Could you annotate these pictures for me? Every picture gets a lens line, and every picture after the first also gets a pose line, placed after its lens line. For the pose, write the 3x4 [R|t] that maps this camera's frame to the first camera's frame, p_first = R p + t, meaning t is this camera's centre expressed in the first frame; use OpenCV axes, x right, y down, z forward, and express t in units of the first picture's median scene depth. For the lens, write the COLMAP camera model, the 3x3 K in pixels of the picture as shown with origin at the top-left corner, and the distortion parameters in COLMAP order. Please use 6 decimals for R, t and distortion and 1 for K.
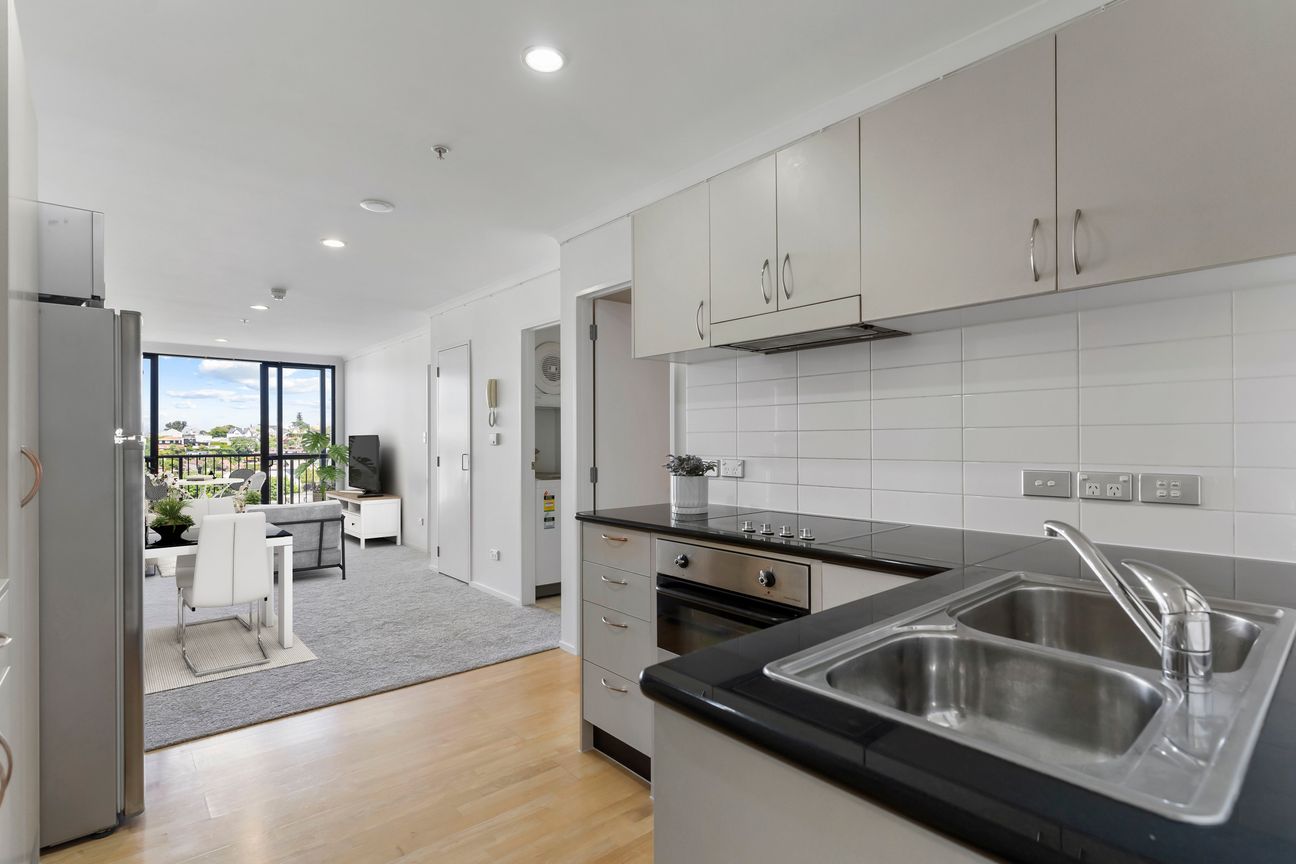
lens RADIAL K [[622.7, 0, 644.8], [0, 622.7, 438.9], [0, 0, 1]] dist [0.005292, -0.000728]
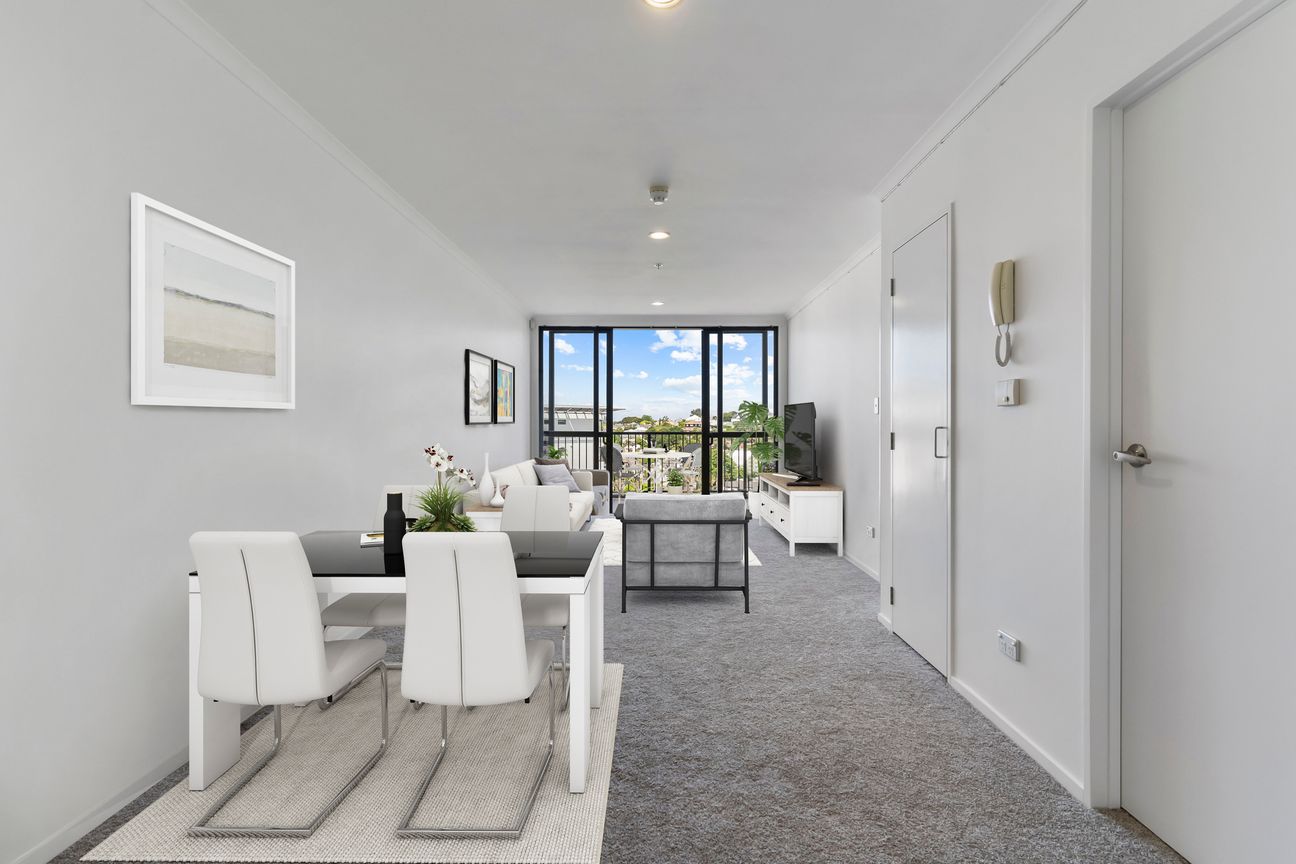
lens RADIAL K [[622.7, 0, 643.9], [0, 622.7, 430.8], [0, 0, 1]] dist [0.005292, -0.000728]
pose [[0.749547, 0.010550, -0.661867, -0.124132], [0.000216, 0.999869, 0.016182, 0.018825], [0.661951, -0.012272, 0.749447, 0.426983]]
